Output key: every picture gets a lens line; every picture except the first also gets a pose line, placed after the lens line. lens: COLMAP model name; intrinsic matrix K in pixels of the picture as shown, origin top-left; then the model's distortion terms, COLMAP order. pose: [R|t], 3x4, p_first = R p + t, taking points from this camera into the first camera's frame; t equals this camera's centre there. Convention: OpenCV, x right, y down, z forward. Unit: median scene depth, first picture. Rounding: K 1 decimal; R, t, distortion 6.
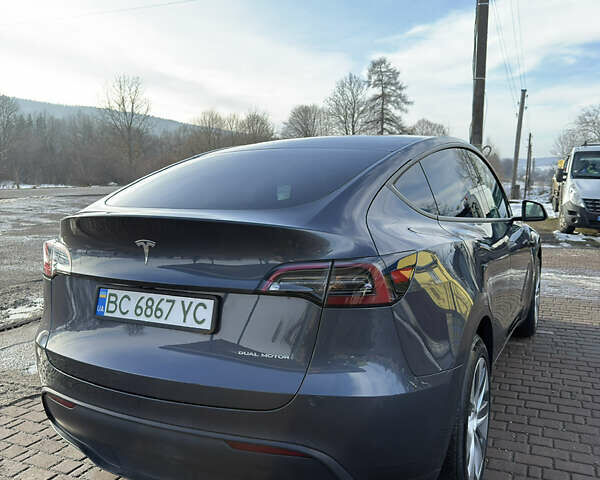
lens RADIAL K [[572.2, 0, 297.1], [0, 572.2, 230.0], [0, 0, 1]] dist [0.116320, -0.231715]
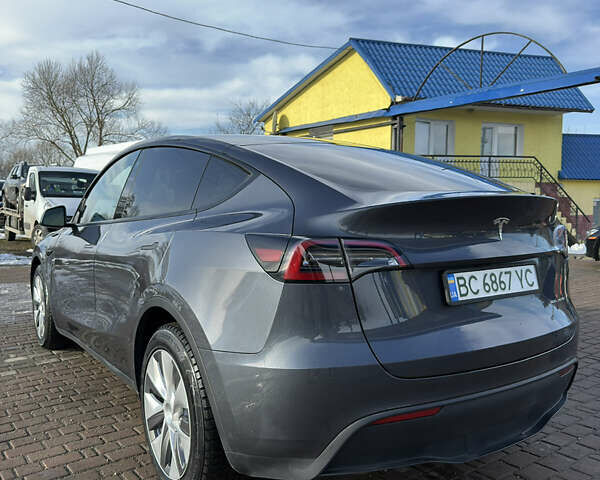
lens RADIAL K [[560.7, 0, 300.9], [0, 560.7, 251.6], [0, 0, 1]] dist [0.142895, -0.293112]
pose [[0.478211, -0.072815, 0.875221, -1.063730], [0.077056, 0.996193, 0.040778, 0.006975], [-0.874858, 0.047941, 0.482001, 0.644209]]
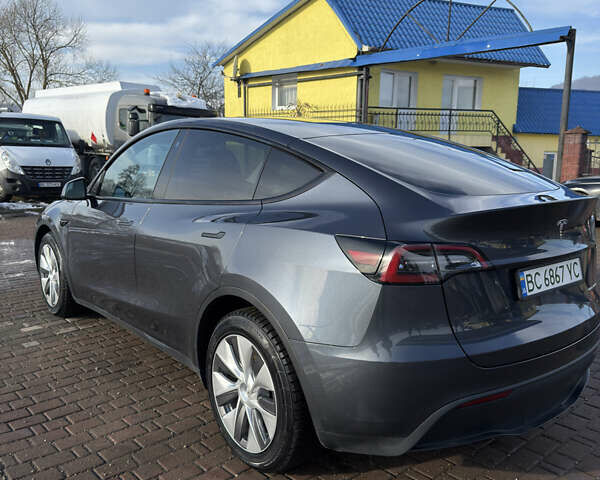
lens RADIAL K [[560.7, 0, 300.9], [0, 560.7, 251.6], [0, 0, 1]] dist [0.142895, -0.293112]
pose [[0.395610, -0.158422, 0.904652, -1.200852], [0.065318, 0.987370, 0.144343, -0.093686], [-0.916093, 0.001986, 0.400961, 0.801768]]
